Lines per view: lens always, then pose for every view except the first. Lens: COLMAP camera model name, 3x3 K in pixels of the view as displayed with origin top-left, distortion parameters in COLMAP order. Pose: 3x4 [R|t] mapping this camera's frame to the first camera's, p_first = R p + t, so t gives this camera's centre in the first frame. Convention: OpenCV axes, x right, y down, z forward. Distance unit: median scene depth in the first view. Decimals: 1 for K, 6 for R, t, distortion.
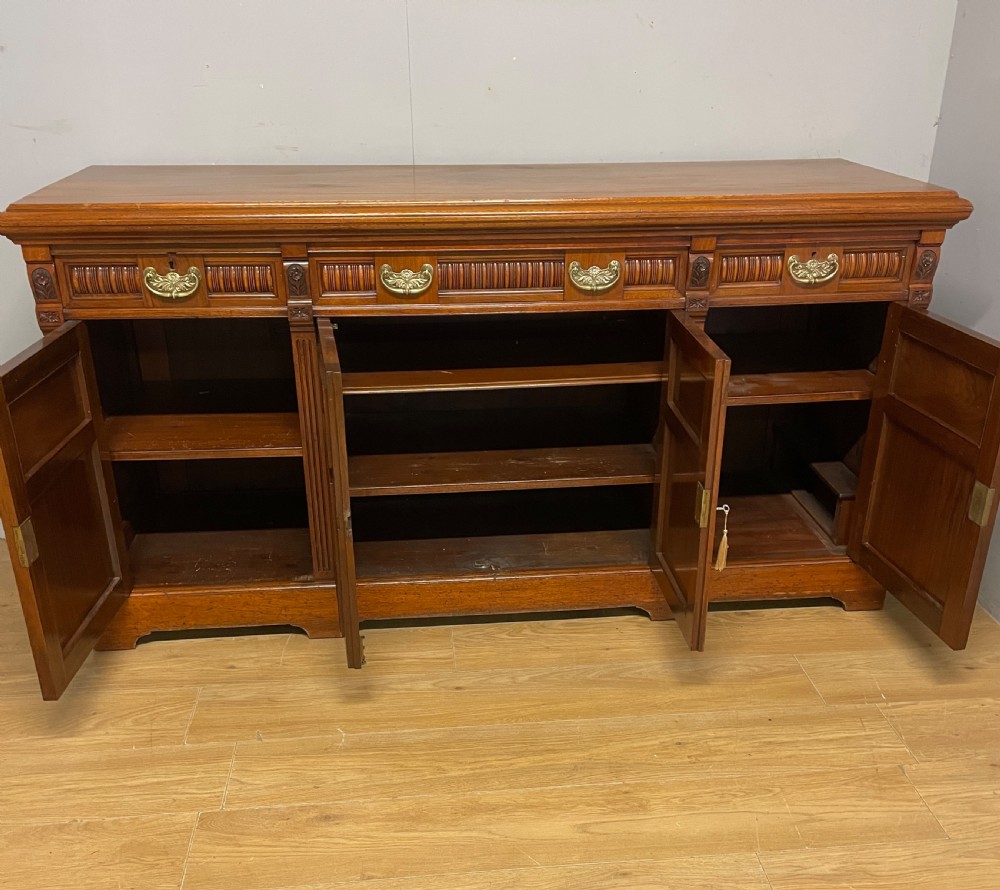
lens RADIAL K [[1016.7, 0, 506.7], [0, 1016.7, 526.2], [0, 0, 1]] dist [0.045479, 0.000000]
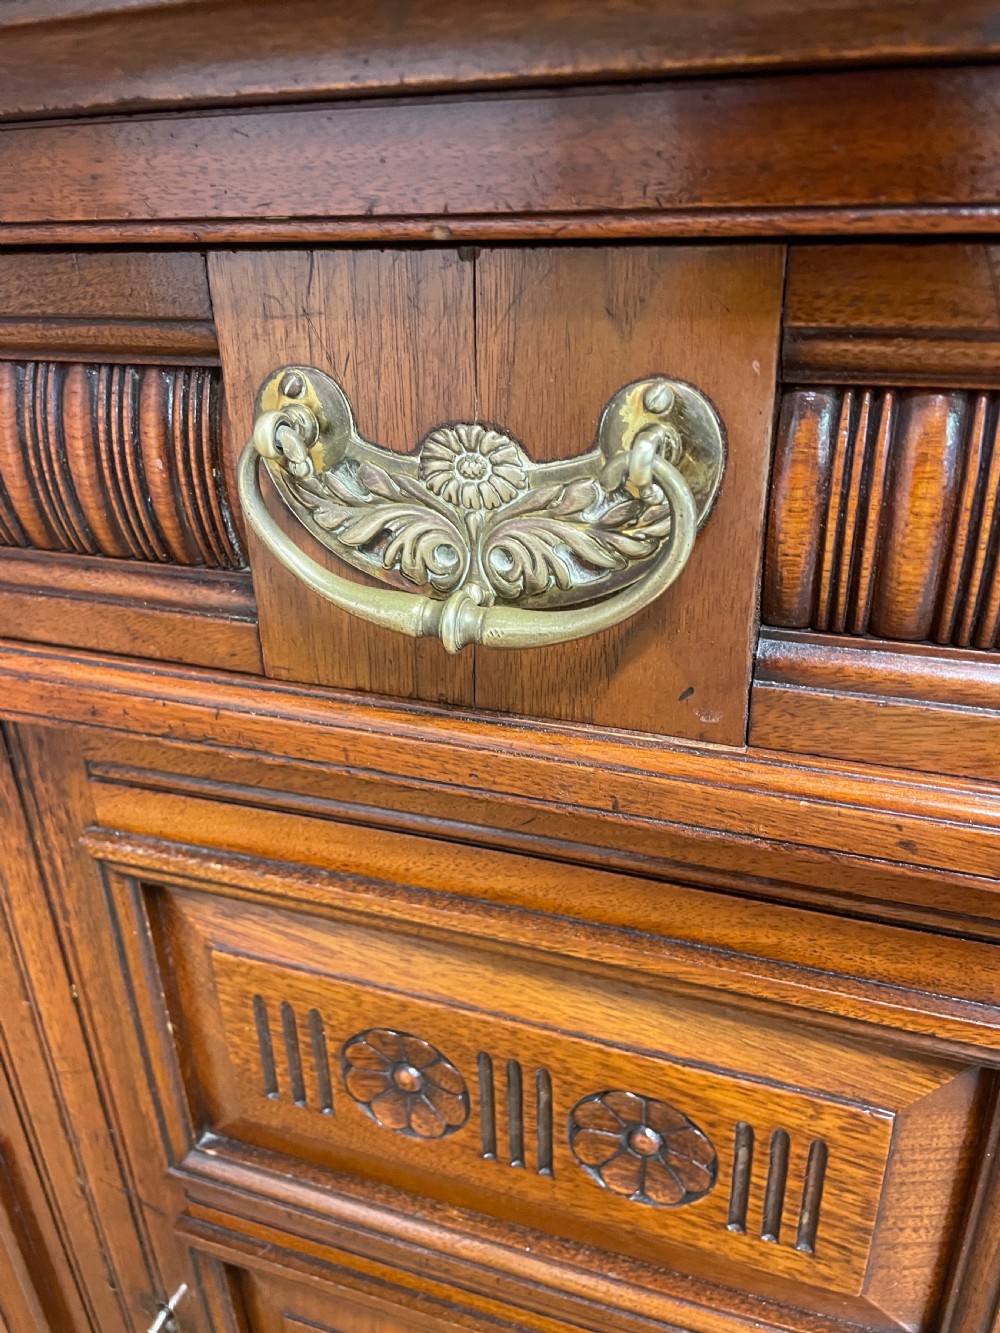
lens RADIAL K [[1017.6, 0, 515.8], [0, 1017.6, 650.1], [0, 0, 1]] dist [0.089341, -0.121573]
pose [[0.898078, 0.156026, -0.411232, 0.137111], [-0.159684, 0.986834, 0.025685, -0.236273], [0.409825, 0.042600, 0.911169, 0.910102]]
